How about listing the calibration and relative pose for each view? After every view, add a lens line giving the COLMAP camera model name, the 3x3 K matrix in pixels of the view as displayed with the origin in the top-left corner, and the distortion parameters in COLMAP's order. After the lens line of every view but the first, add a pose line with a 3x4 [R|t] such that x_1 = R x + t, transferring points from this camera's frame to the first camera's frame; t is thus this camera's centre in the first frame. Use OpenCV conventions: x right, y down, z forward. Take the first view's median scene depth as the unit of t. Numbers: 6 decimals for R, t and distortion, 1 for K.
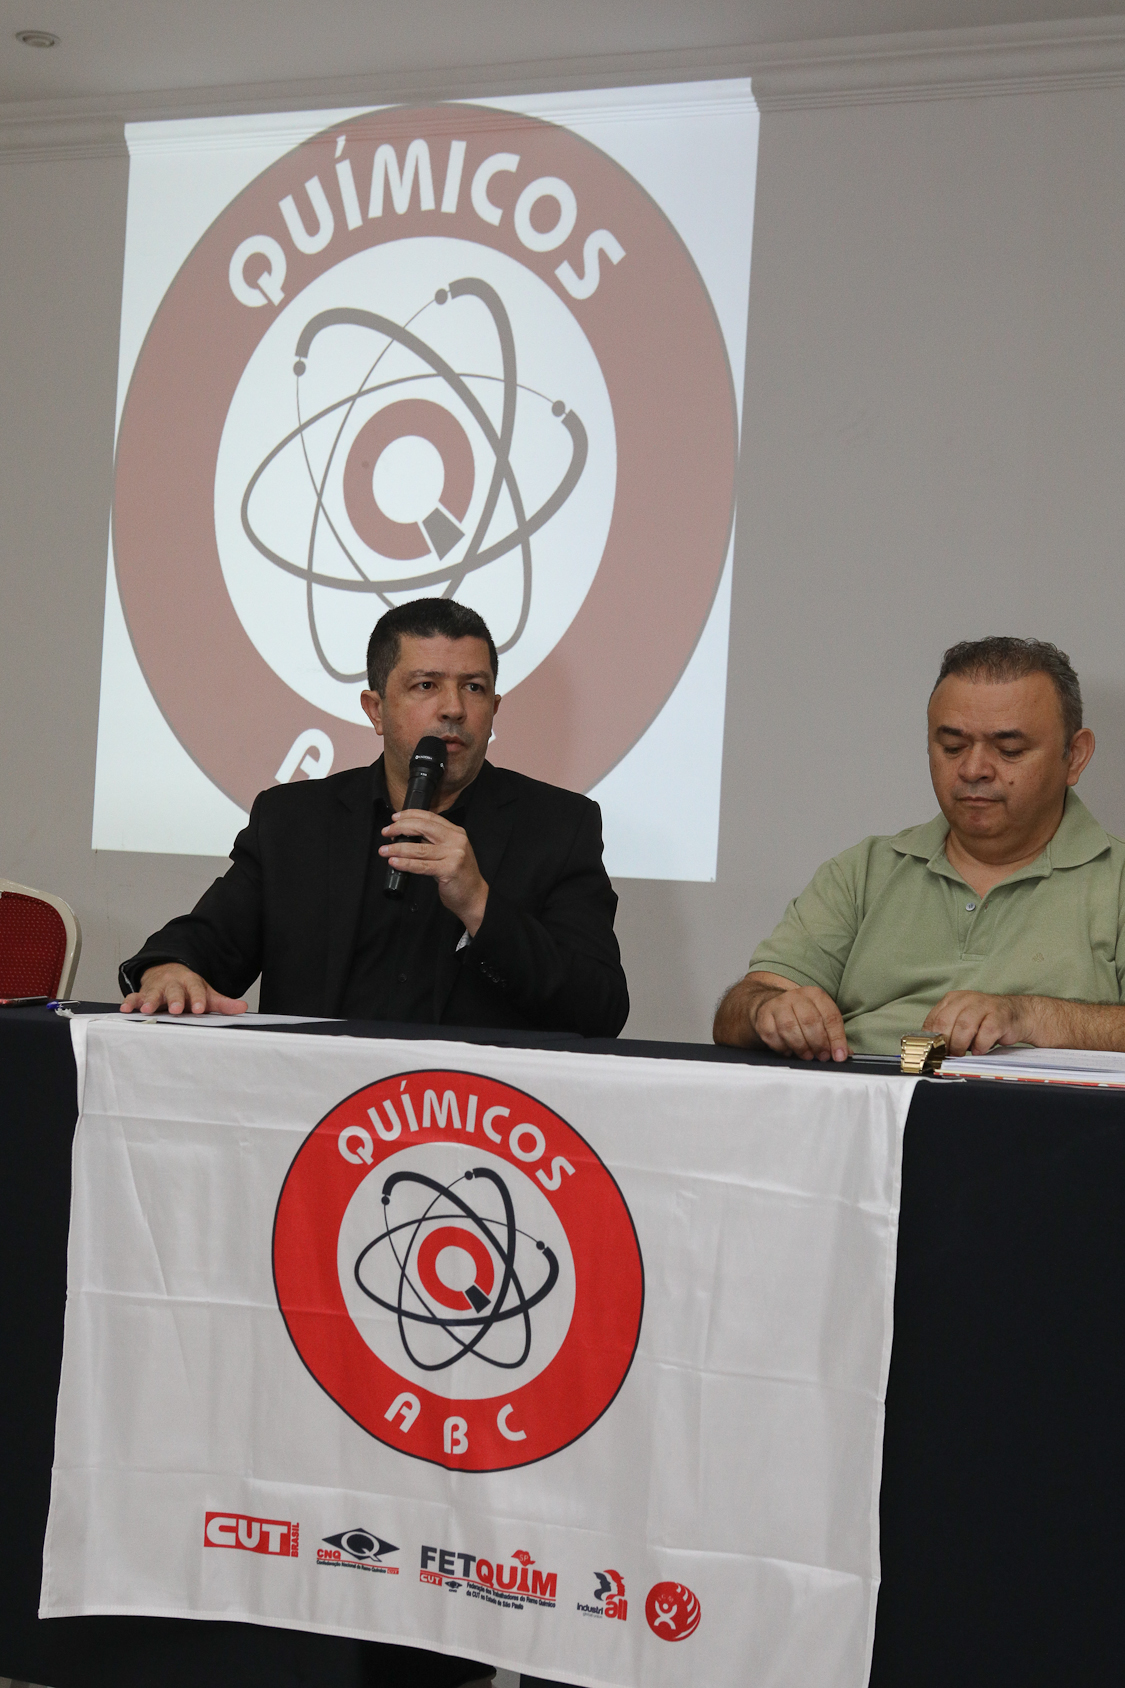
lens RADIAL K [[2553.9, 0, 546.0], [0, 2553.9, 868.0], [0, 0, 1]] dist [0.025666, 0.000000]
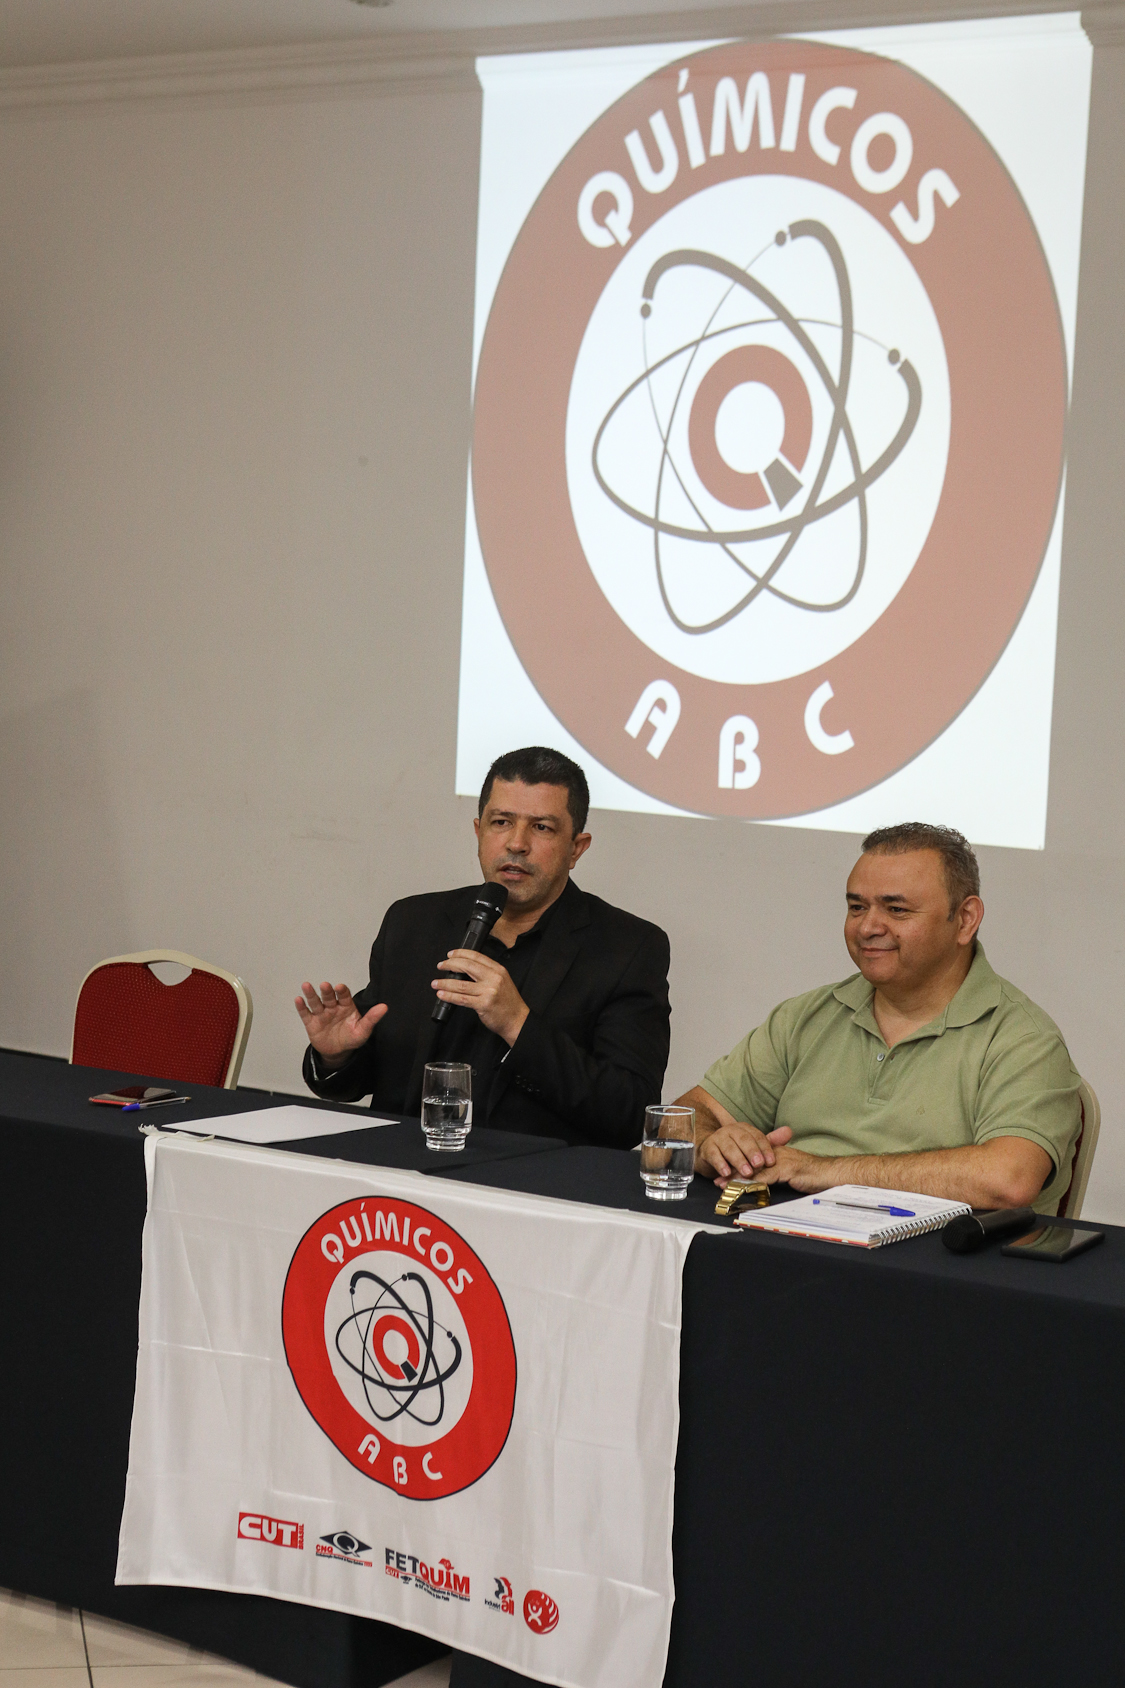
lens RADIAL K [[3238.7, 0, 566.0], [0, 3238.7, 857.1], [0, 0, 1]] dist [0.014379, 0.000000]
pose [[0.970489, 0.008898, -0.240981, 0.180103], [0.011383, 0.996515, 0.082634, -0.092888], [0.240877, -0.082938, 0.967006, -0.230343]]
